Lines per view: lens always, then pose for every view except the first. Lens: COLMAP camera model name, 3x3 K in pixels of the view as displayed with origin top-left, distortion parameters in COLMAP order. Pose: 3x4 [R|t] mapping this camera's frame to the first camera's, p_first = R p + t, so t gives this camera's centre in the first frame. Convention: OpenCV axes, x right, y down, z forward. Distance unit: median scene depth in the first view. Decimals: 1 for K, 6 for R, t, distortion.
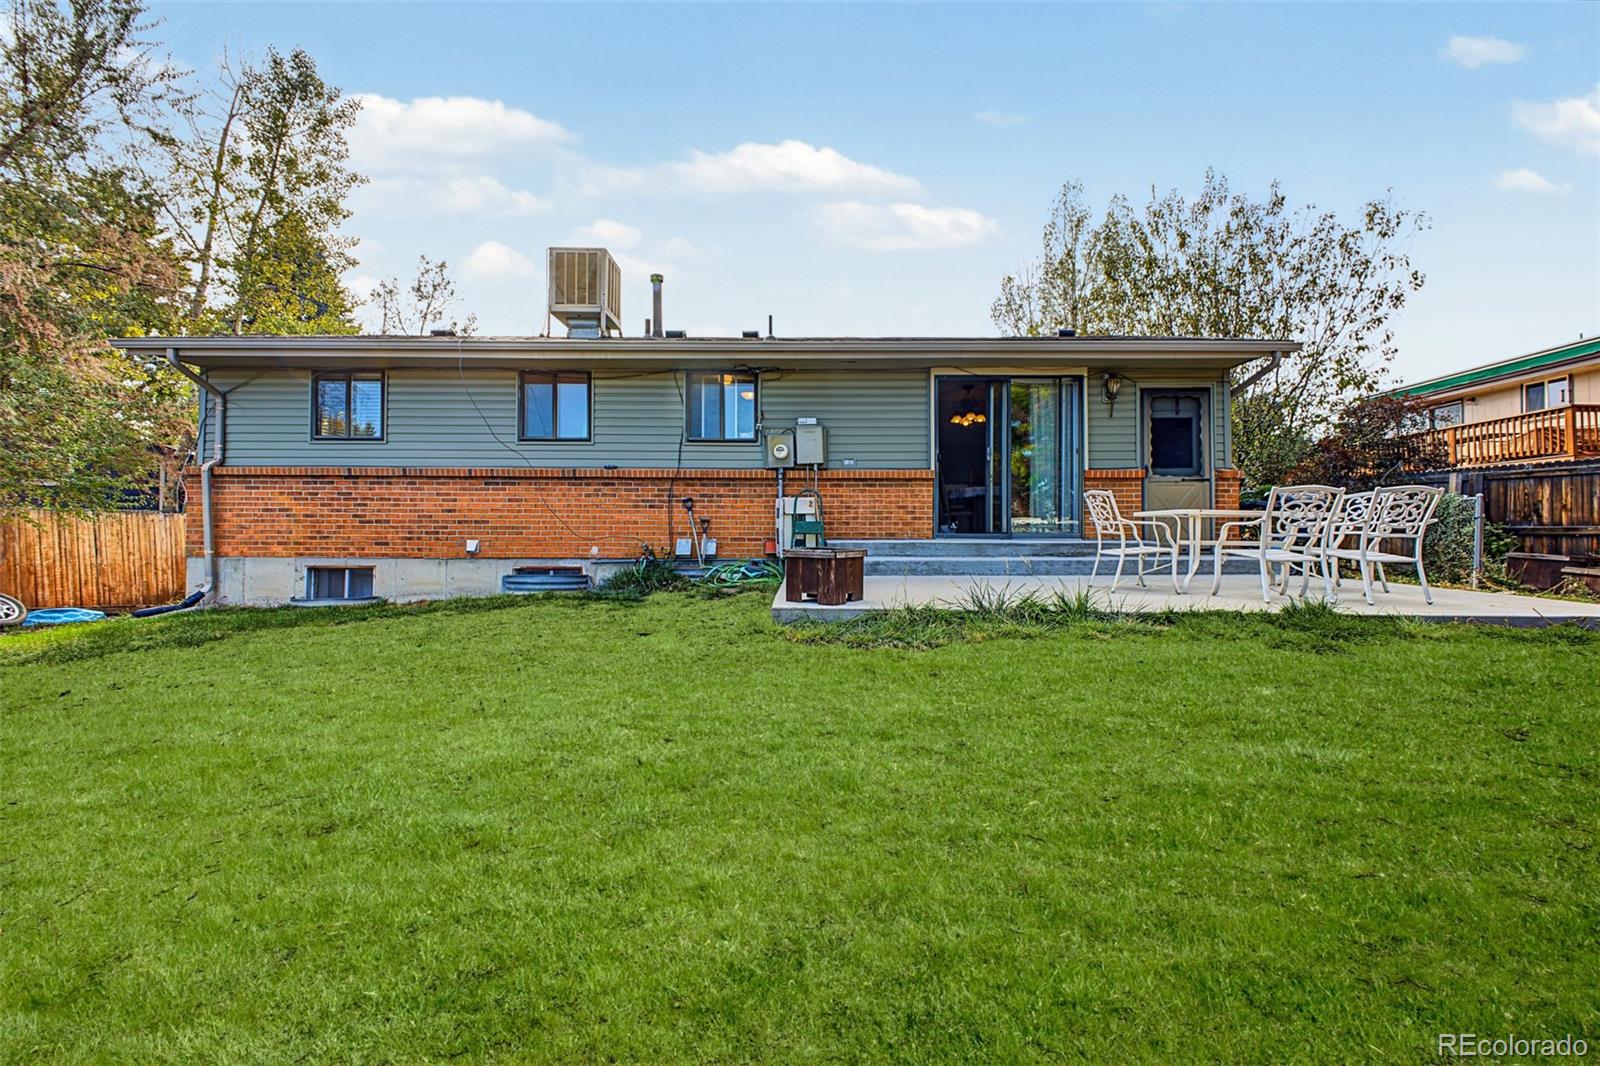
lens RADIAL K [[631.2, 0, 802.5], [0, 631.2, 531.6], [0, 0, 1]] dist [0.021926, -0.005443]
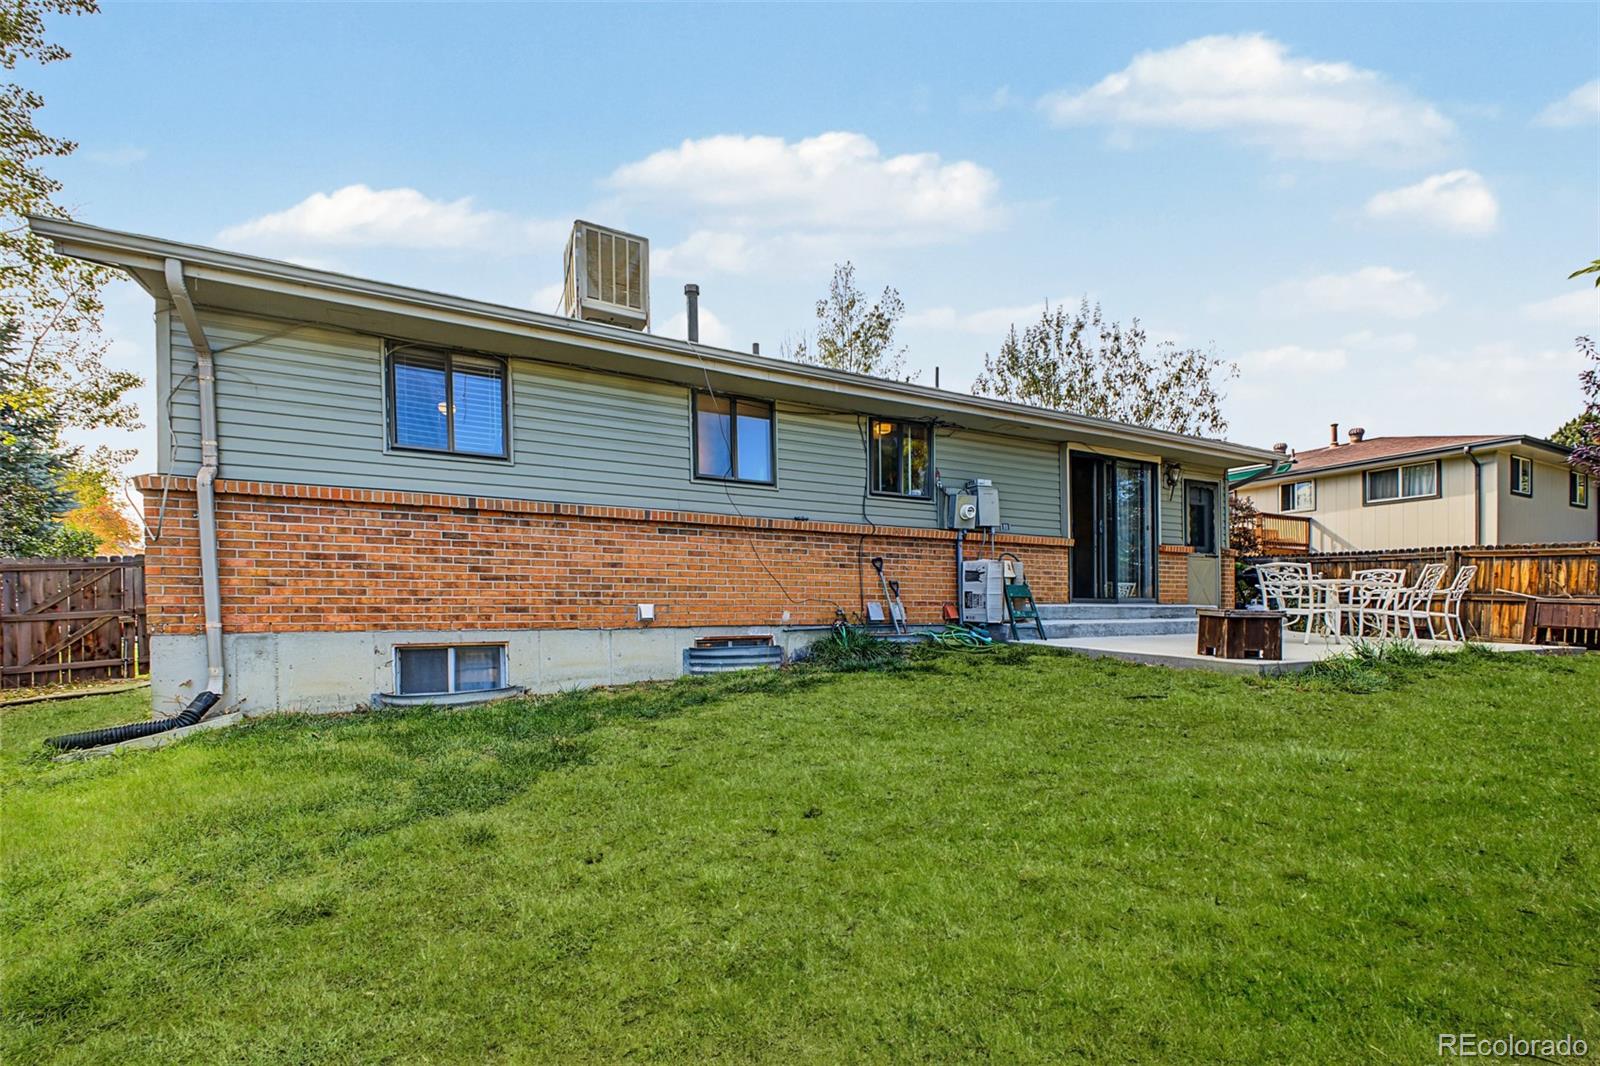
lens RADIAL K [[631.2, 0, 764.8], [0, 631.2, 611.4], [0, 0, 1]] dist [0.021926, -0.005443]
pose [[0.899173, -0.005690, 0.437556, -0.721063], [-0.005018, 0.999716, 0.023313, 0.003592], [-0.437564, -0.023158, 0.898889, 0.254908]]
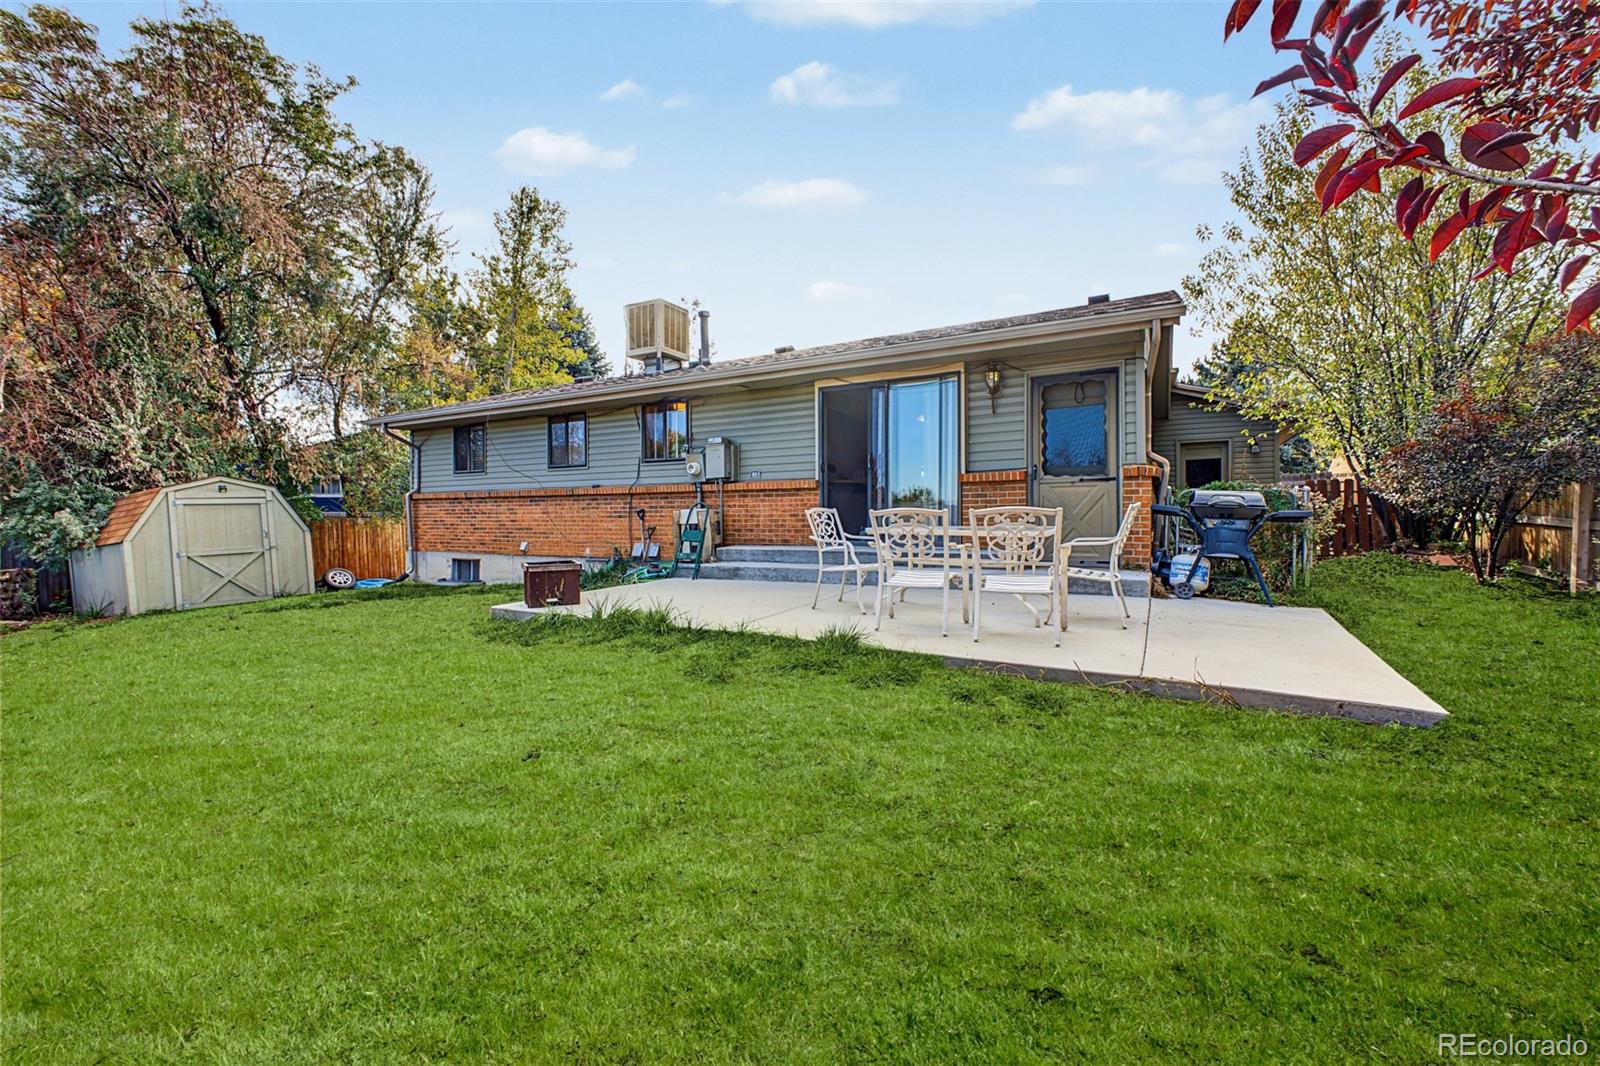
lens RADIAL K [[631.2, 0, 805.9], [0, 631.2, 529.8], [0, 0, 1]] dist [0.021926, -0.005443]
pose [[0.880809, 0.001110, -0.473470, 0.676862], [0.011888, 0.999630, 0.024459, -0.039641], [0.473322, -0.027172, 0.880470, 0.073313]]
